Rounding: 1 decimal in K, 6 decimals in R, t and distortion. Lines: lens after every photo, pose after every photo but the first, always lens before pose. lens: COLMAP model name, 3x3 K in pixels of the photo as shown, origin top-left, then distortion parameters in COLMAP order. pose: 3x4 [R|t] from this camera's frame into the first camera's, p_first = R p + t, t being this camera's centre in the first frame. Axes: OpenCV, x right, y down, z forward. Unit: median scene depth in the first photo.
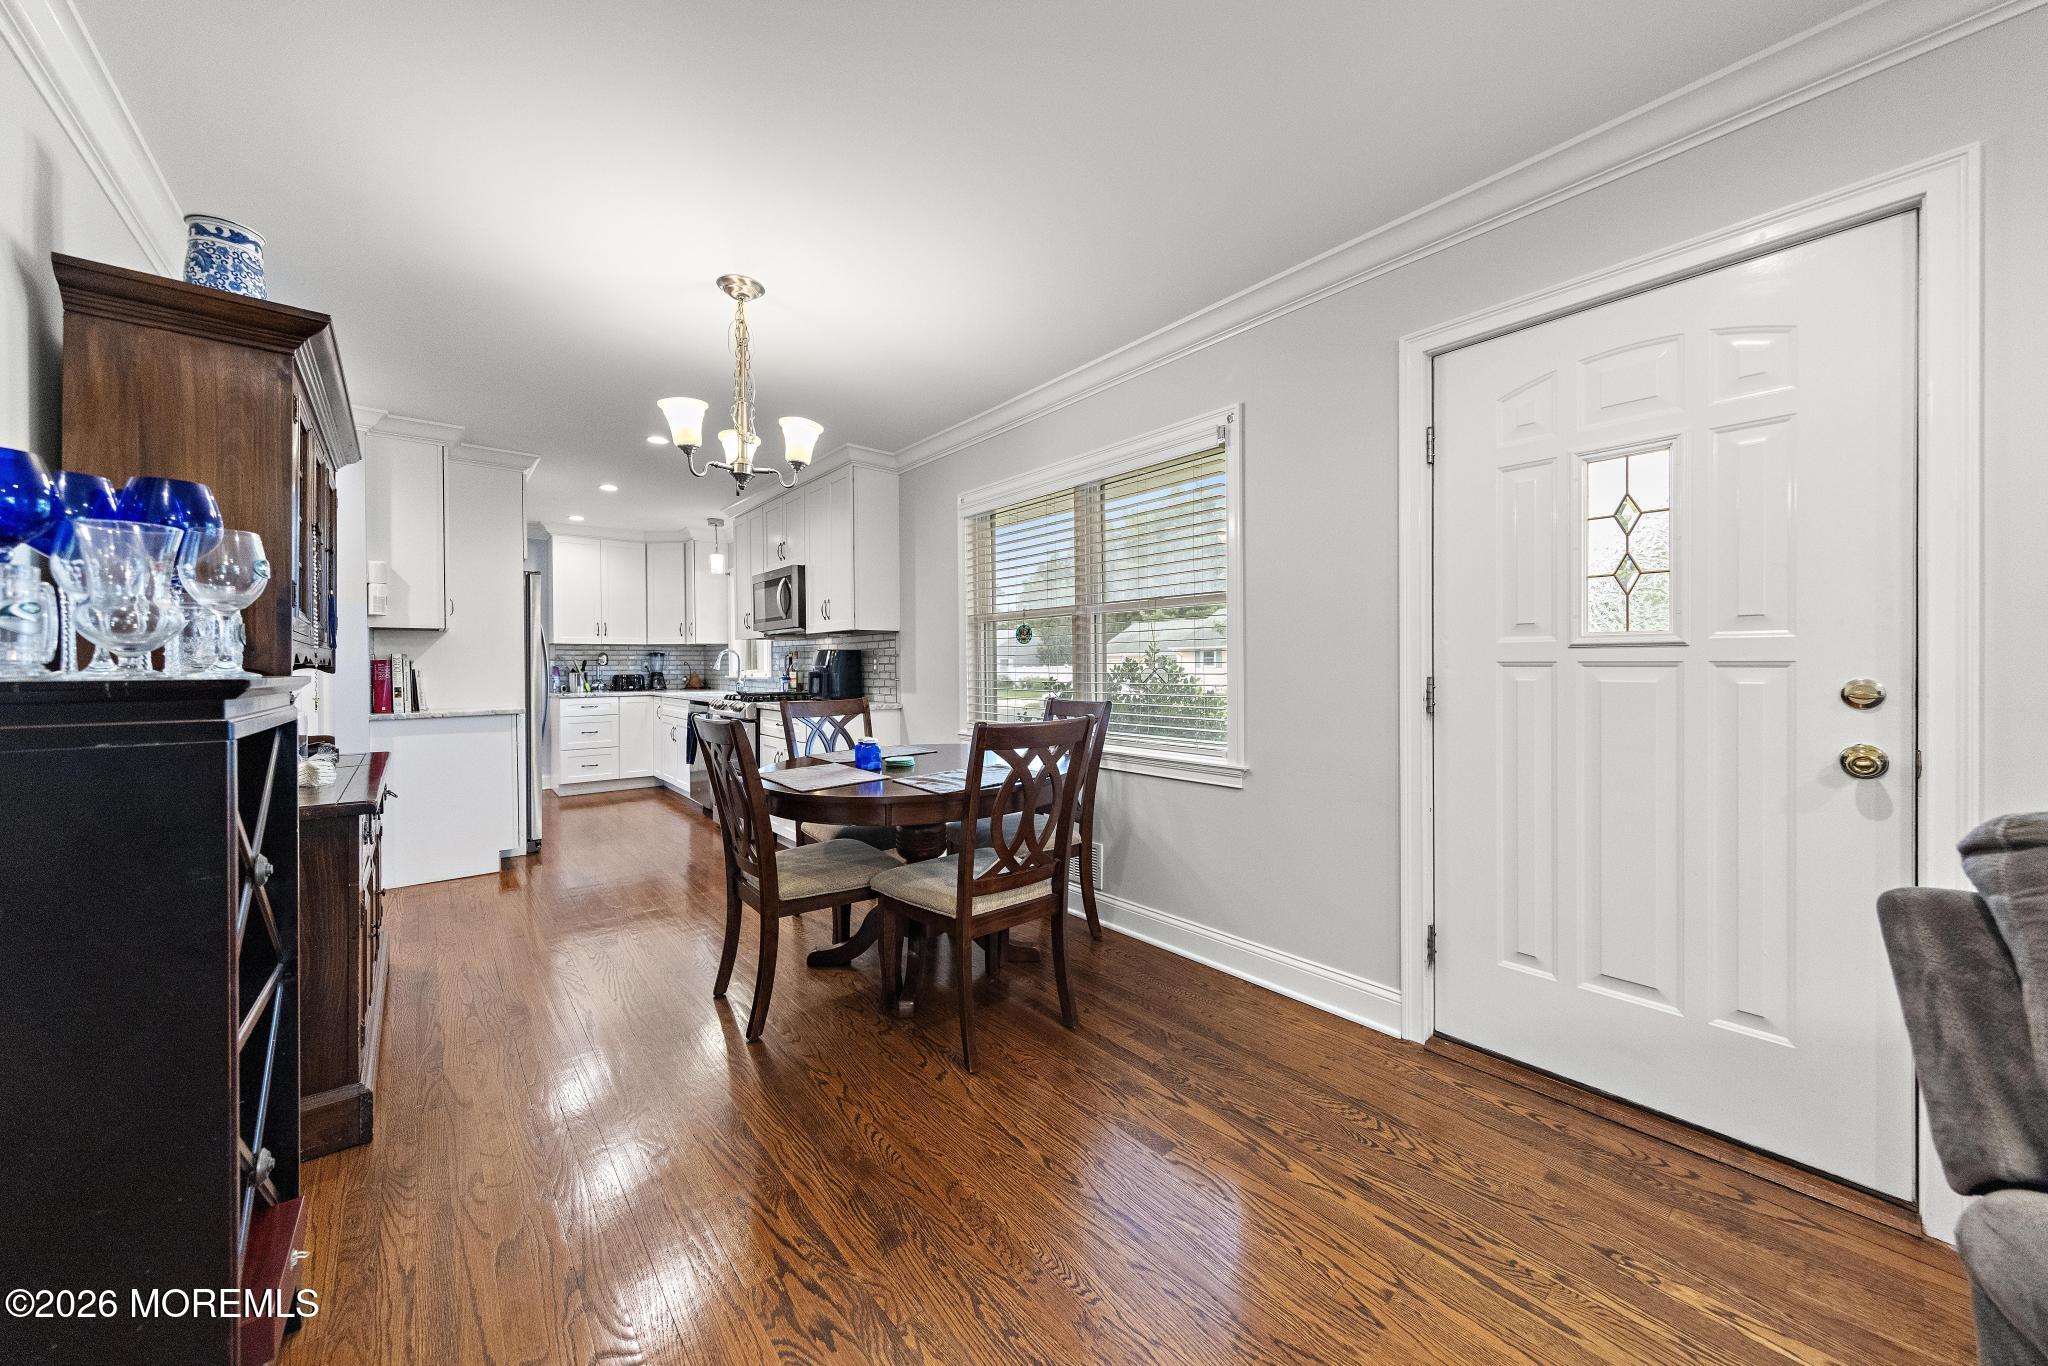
lens RADIAL K [[724.6, 0, 1036.0], [0, 724.6, 666.7], [0, 0, 1]] dist [0.004679, -0.000170]
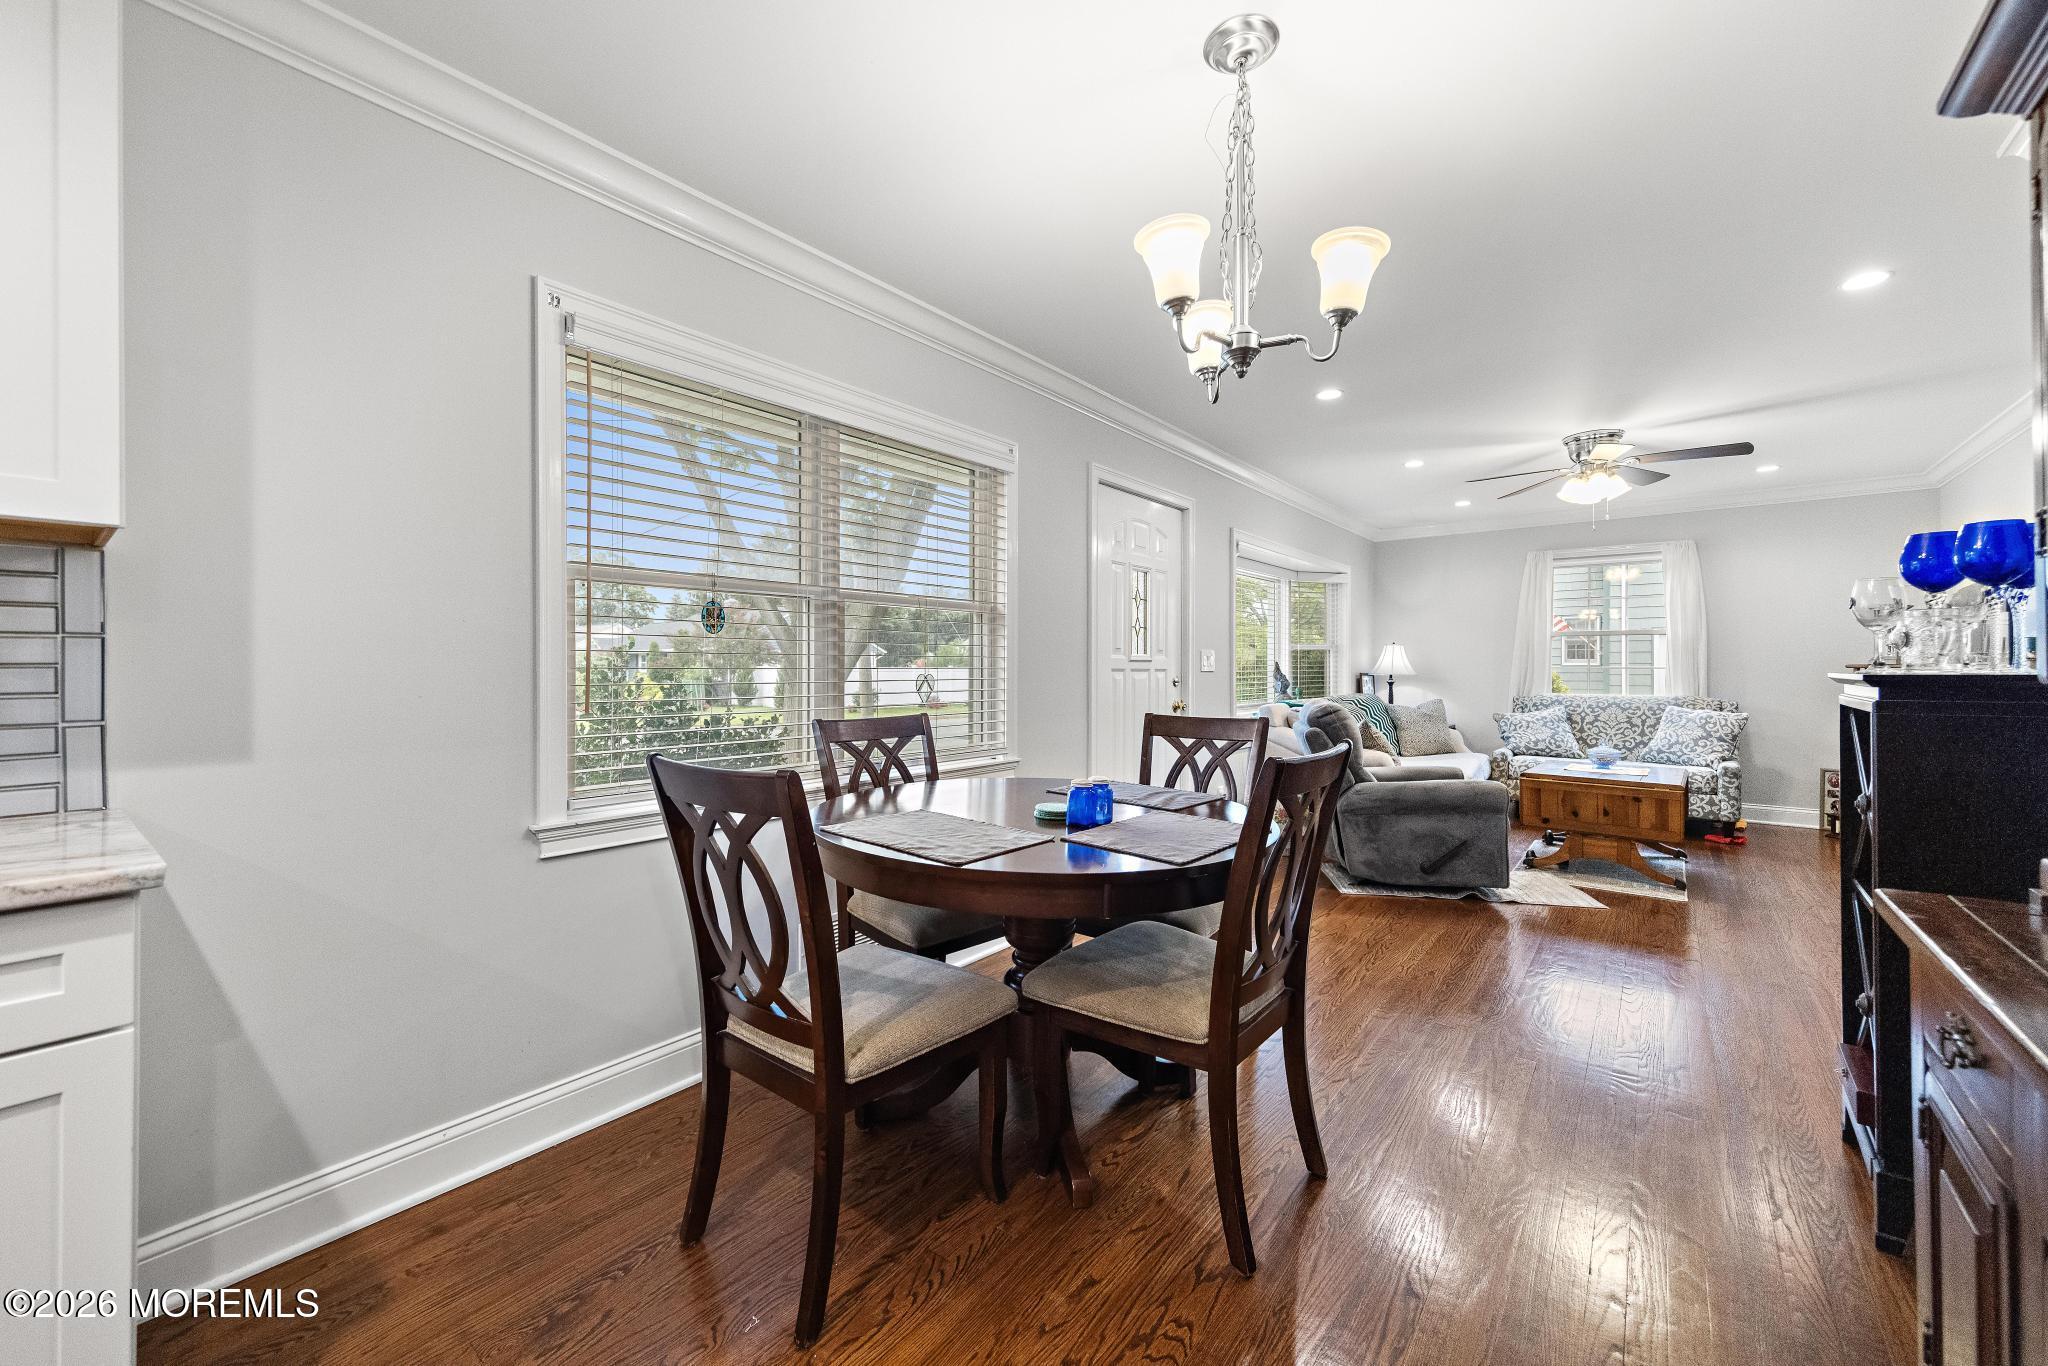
lens RADIAL K [[795.9, 0, 1027.9], [0, 795.9, 666.5], [0, 0, 1]] dist [0.008252, -0.000324]
pose [[-0.195416, 0.008222, 0.980686, -0.711037], [0.005546, 0.999958, -0.007279, 0.000305], [-0.980705, 0.004016, -0.195453, 0.910740]]
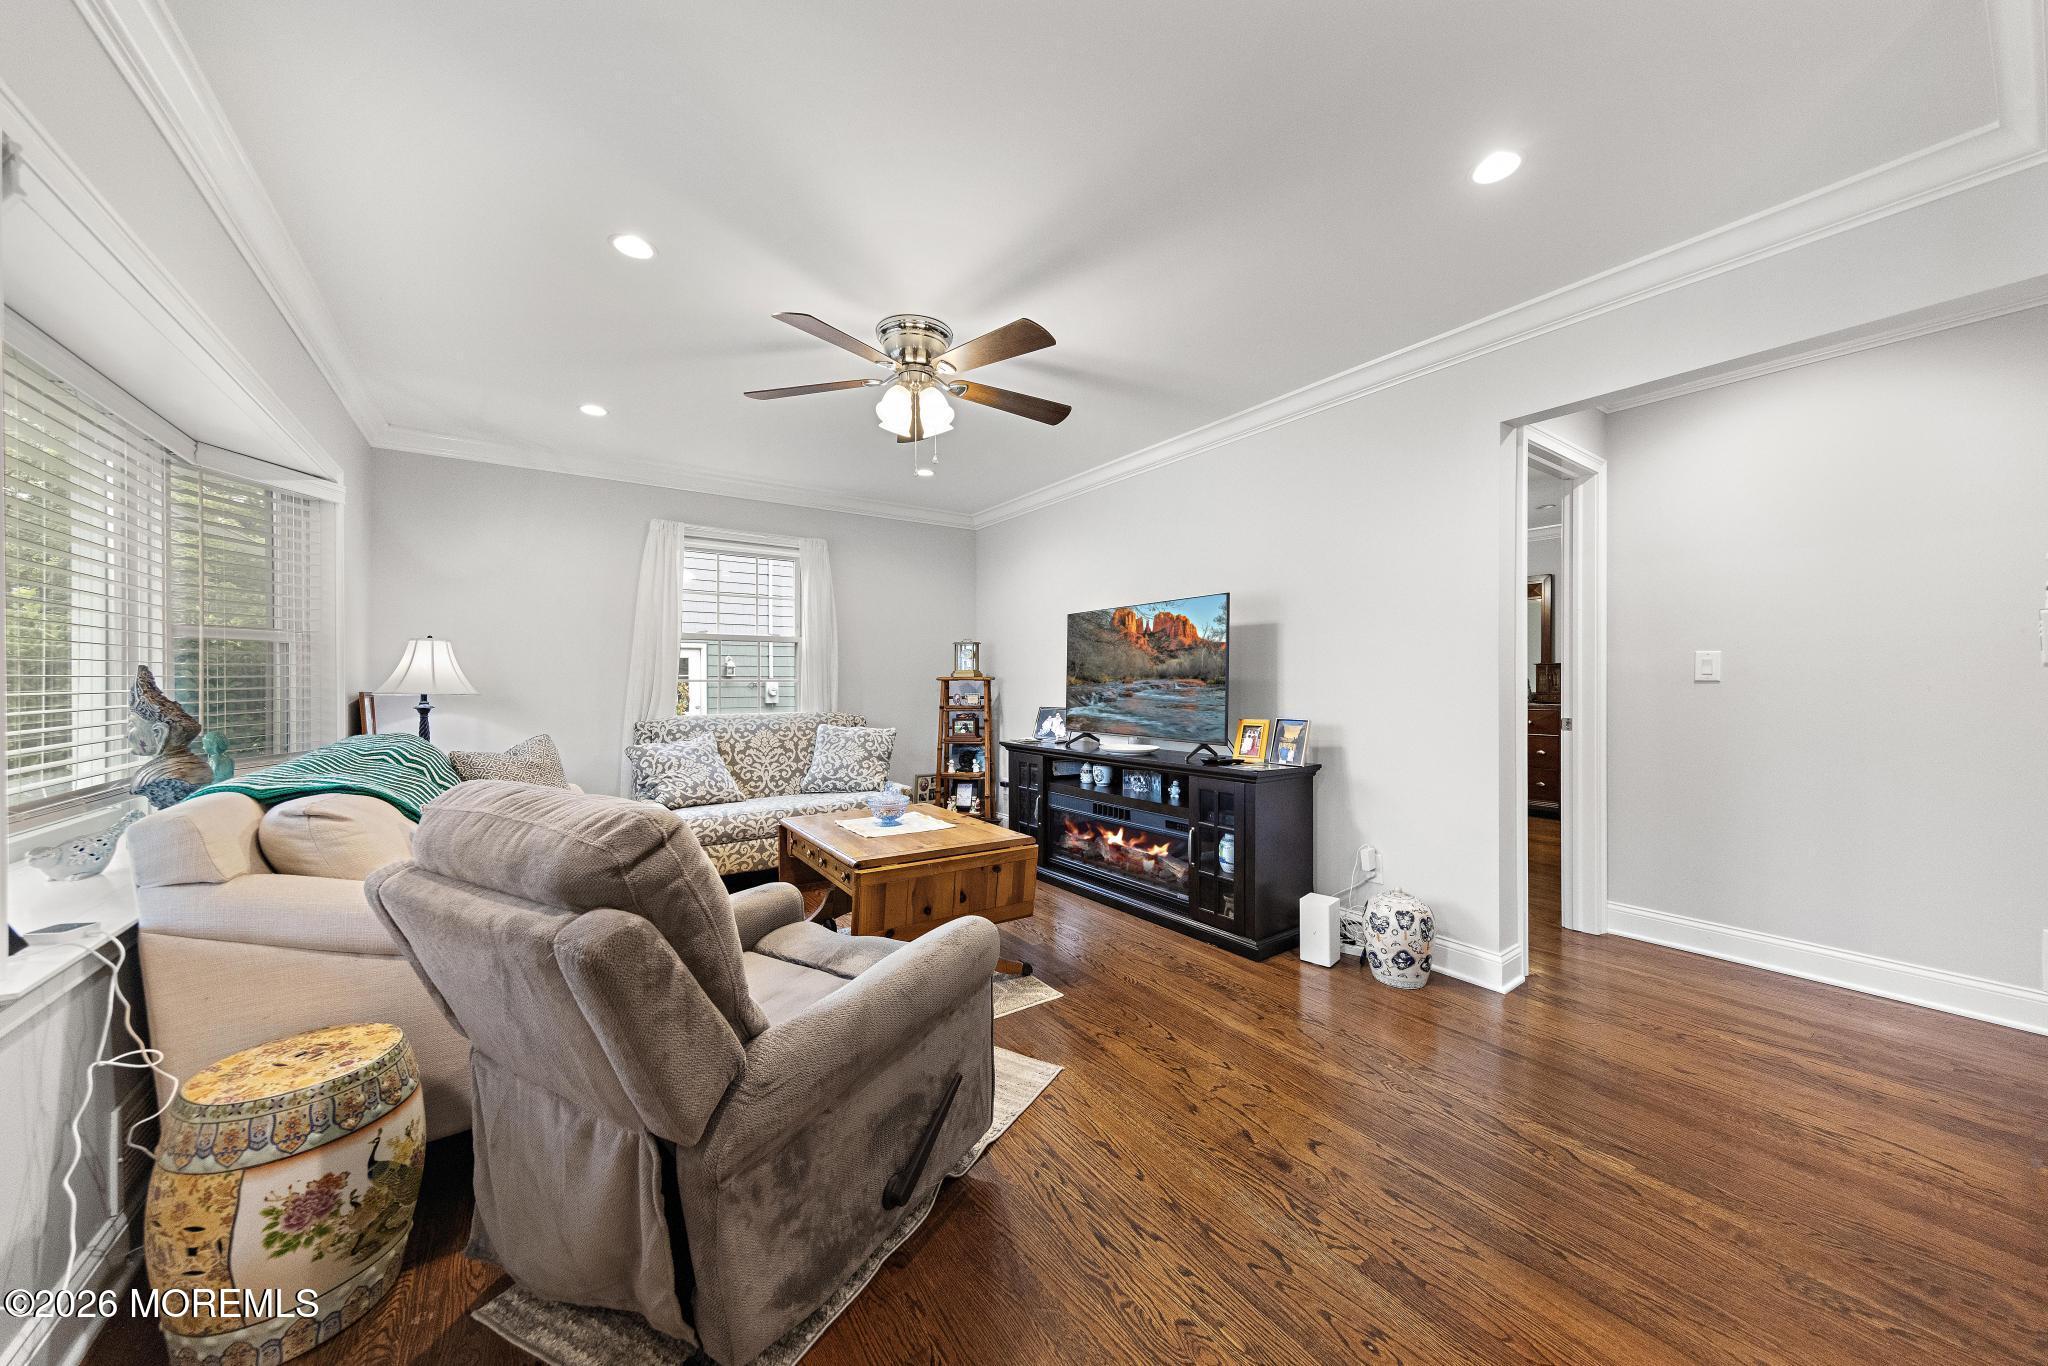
lens RADIAL K [[714.7, 0, 1039.2], [0, 714.7, 680.3], [0, 0, 1]] dist [0.006775, -0.000085]
pose [[-0.996411, 0.010278, 0.084021, 0.159287], [0.010743, 0.999929, 0.005083, -0.004375], [-0.083963, 0.005967, -0.996451, 0.531841]]
